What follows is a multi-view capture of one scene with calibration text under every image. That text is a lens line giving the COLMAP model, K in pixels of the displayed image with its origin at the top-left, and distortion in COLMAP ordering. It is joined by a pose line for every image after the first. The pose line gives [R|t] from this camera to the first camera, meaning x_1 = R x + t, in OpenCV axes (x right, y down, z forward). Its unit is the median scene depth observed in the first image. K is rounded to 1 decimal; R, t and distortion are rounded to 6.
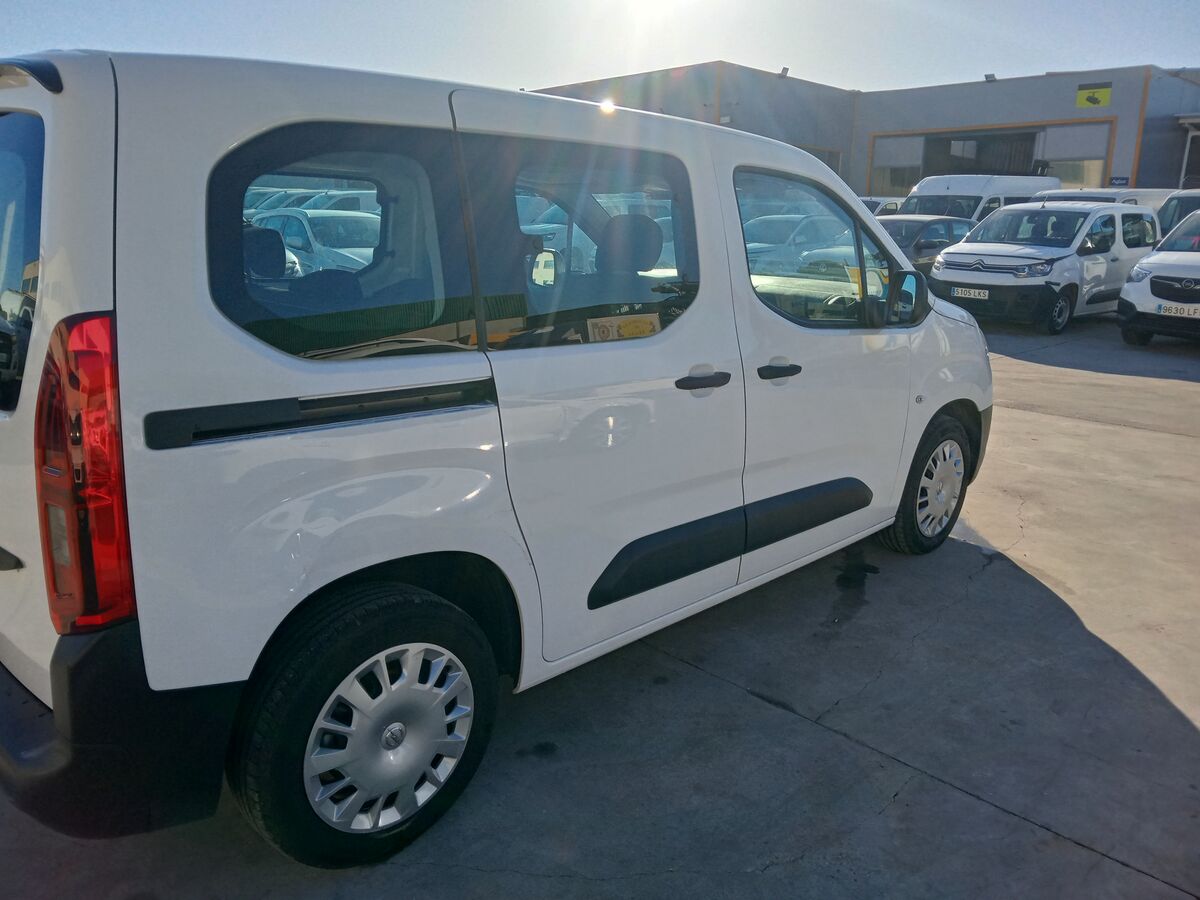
lens RADIAL K [[882.1, 0, 600.0], [0, 882.1, 450.0], [0, 0, 1]] dist [0.040993, -0.073857]
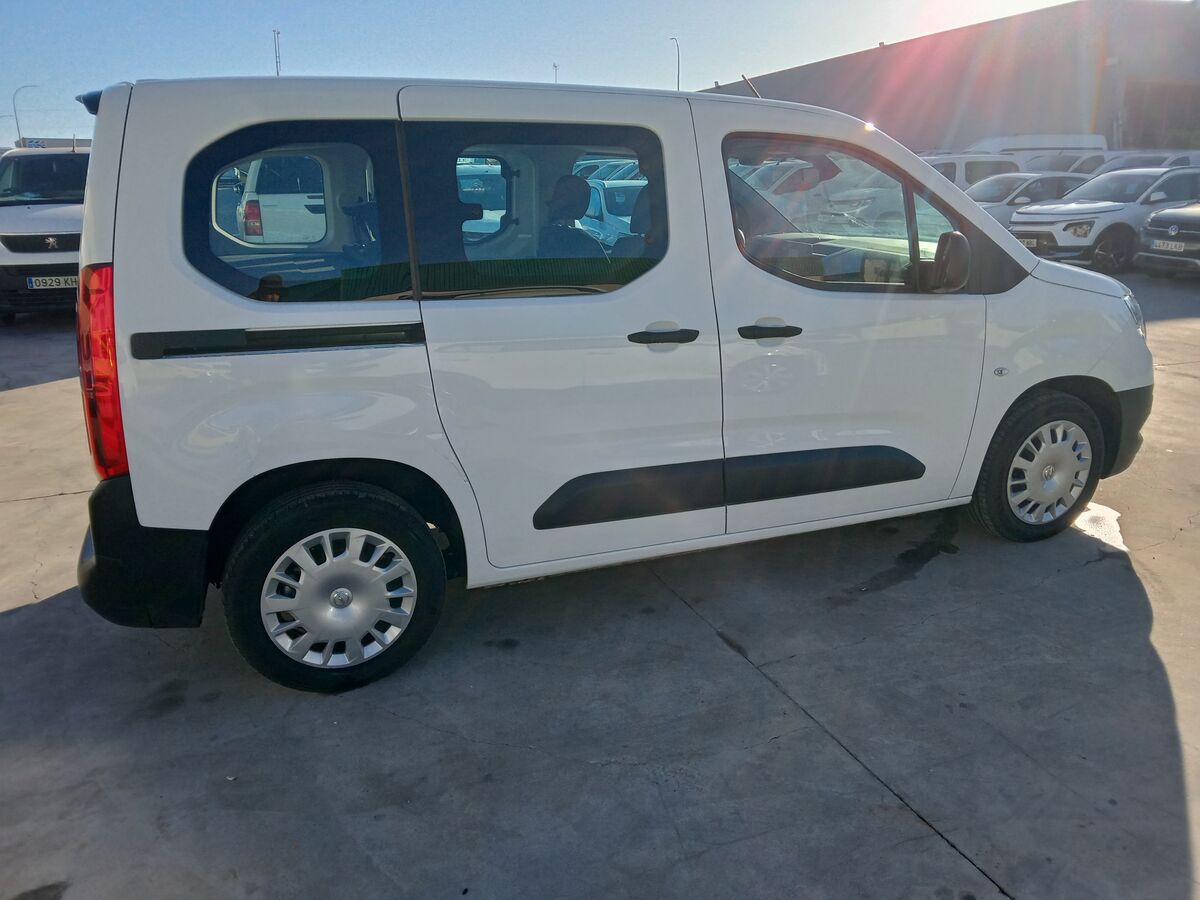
lens RADIAL K [[882.1, 0, 600.0], [0, 882.1, 450.0], [0, 0, 1]] dist [0.040993, -0.073857]
pose [[0.921721, 0.086980, -0.377974, 0.458662], [-0.073178, 0.996026, 0.050756, 0.011242], [0.380887, -0.019123, 0.924424, -0.035816]]
